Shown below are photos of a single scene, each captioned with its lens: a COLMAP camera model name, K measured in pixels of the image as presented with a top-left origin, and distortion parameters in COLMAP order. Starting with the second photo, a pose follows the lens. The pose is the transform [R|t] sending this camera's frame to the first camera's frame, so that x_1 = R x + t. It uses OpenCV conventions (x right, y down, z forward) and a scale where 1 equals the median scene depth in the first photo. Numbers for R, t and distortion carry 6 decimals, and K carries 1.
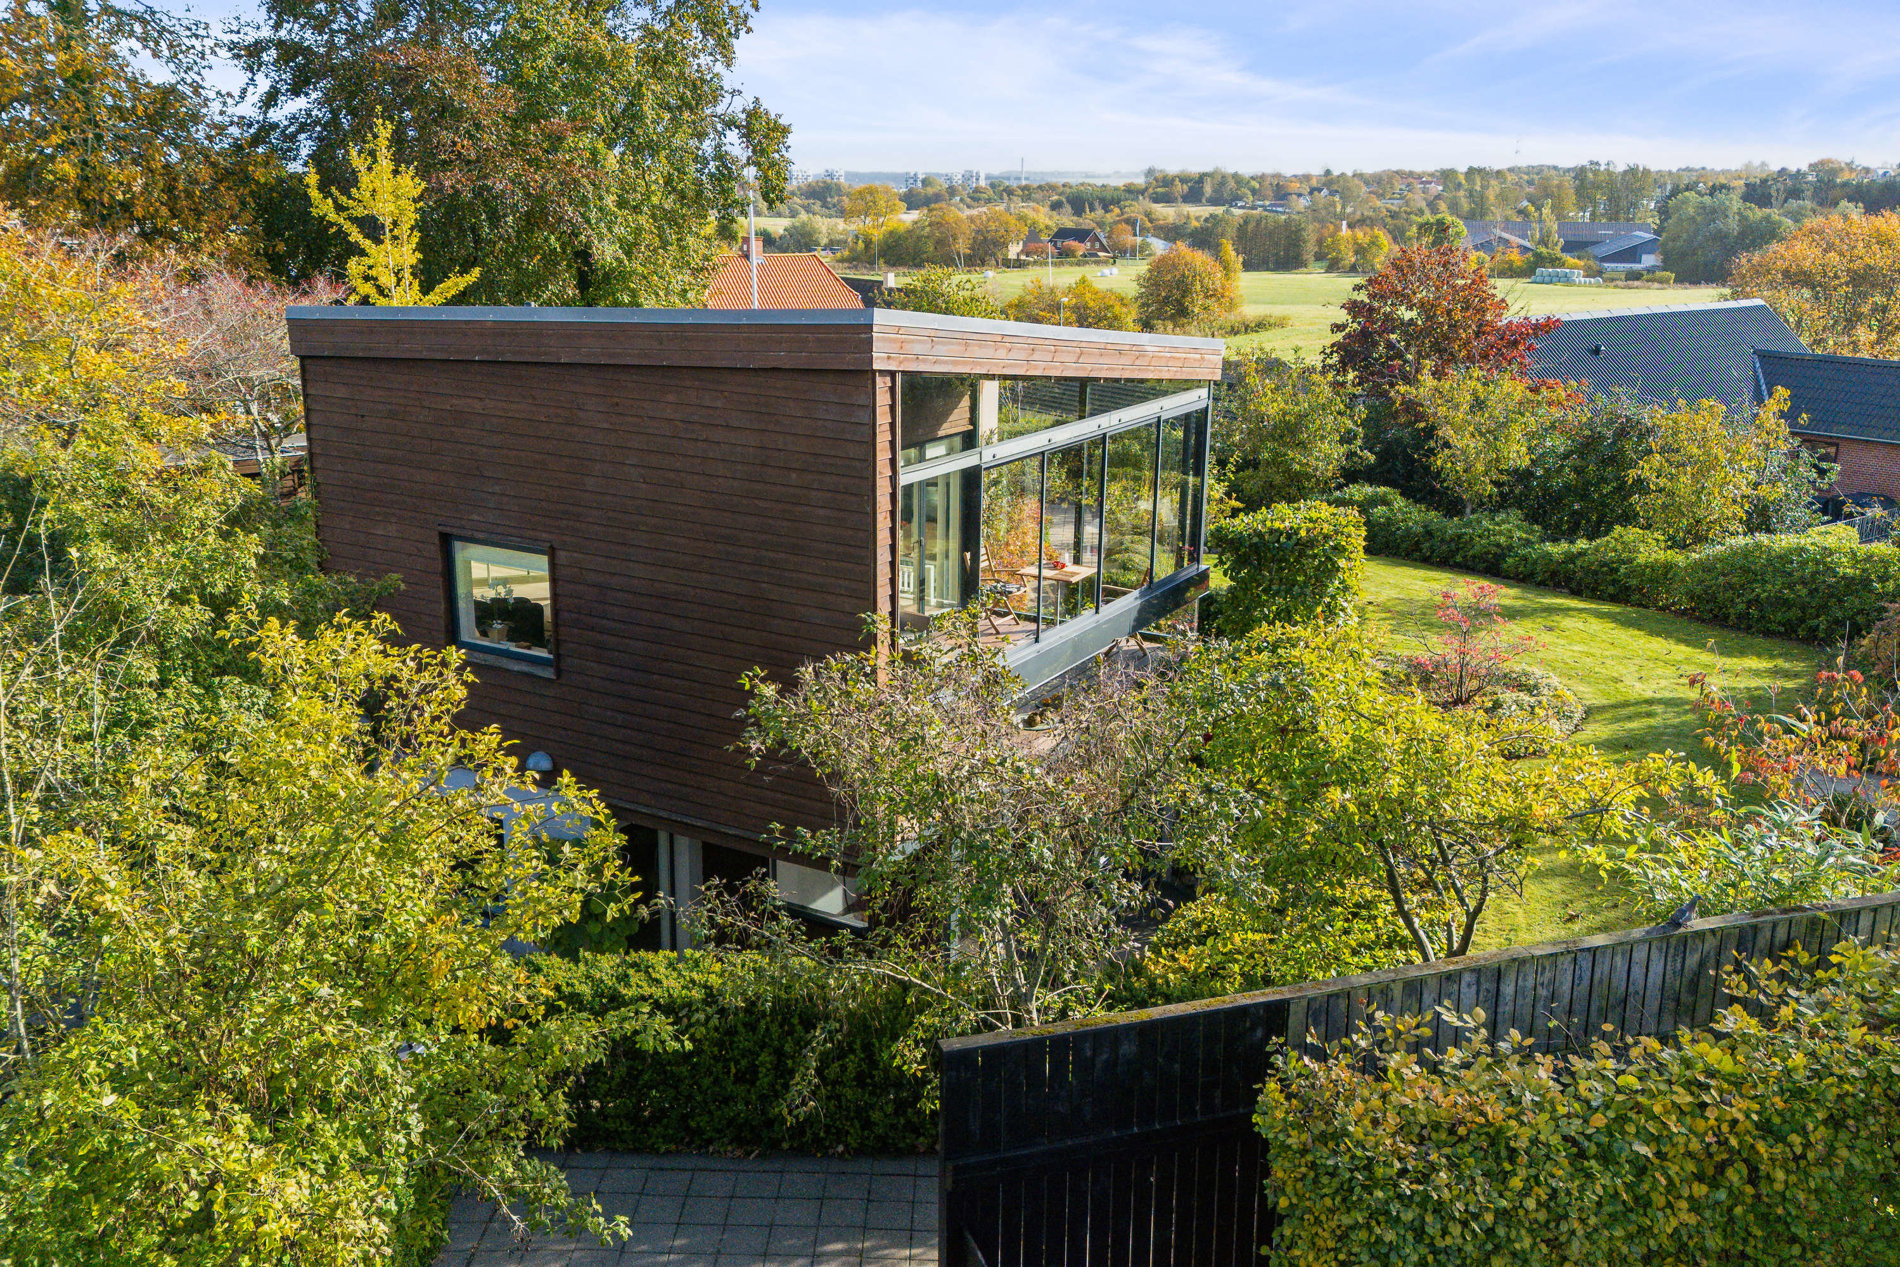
lens RADIAL K [[1692.5, 0, 950.0], [0, 1692.5, 633.5], [0, 0, 1]] dist [0.058055, 0.017945]
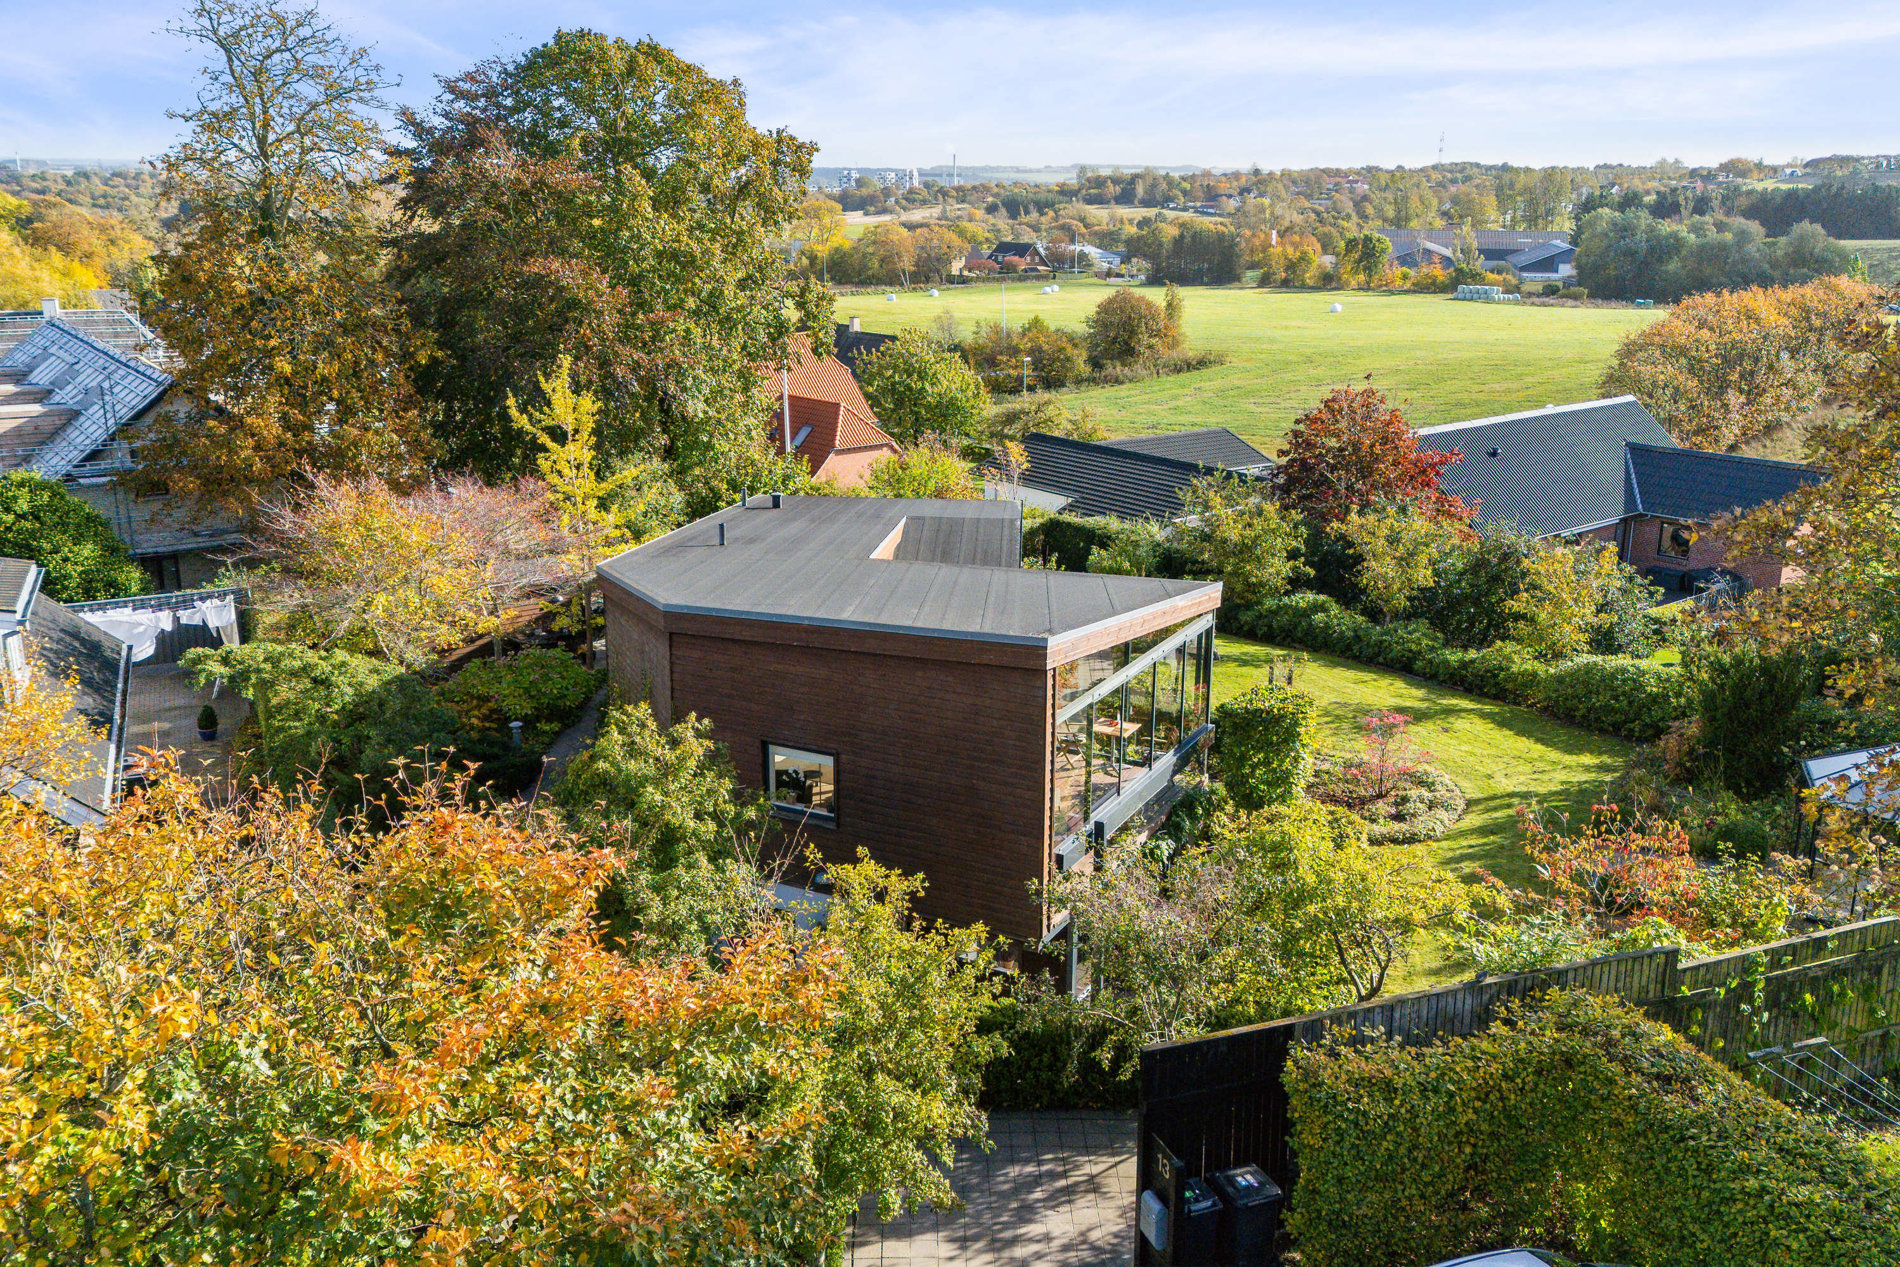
lens RADIAL K [[1677.8, 0, 958.7], [0, 1677.8, 629.5], [0, 0, 1]] dist [0.083779, -0.010662]
pose [[0.999099, -0.015143, 0.039658, -0.097117], [0.015199, 0.999884, -0.001096, -0.092029], [-0.039636, 0.001698, 0.999213, -0.359355]]
